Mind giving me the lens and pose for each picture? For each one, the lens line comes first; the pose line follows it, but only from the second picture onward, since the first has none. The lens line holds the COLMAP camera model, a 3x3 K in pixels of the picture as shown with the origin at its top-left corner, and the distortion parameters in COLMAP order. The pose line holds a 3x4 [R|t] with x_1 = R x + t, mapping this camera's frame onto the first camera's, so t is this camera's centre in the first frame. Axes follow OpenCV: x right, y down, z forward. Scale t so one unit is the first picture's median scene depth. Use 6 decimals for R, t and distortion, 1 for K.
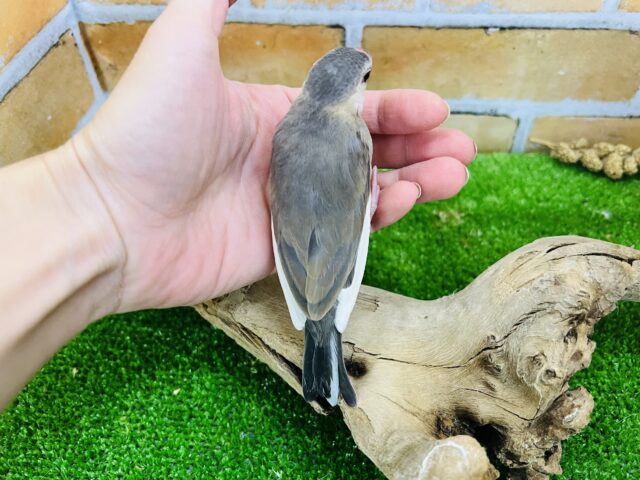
lens RADIAL K [[499.0, 0, 320.0], [0, 499.0, 240.0], [0, 0, 1]] dist [-0.013406, -0.014335]
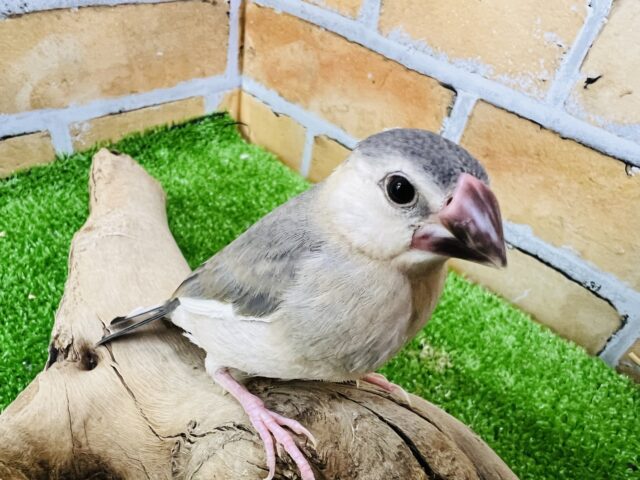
lens RADIAL K [[485.5, 0, 291.7], [0, 485.5, 303.9], [0, 0, 1]] dist [-0.013003, -0.003018]
pose [[0.726319, 0.547961, -0.414970, 0.445296], [-0.582077, 0.811426, 0.052671, -0.030920], [0.365579, 0.203289, 0.908309, 0.293053]]
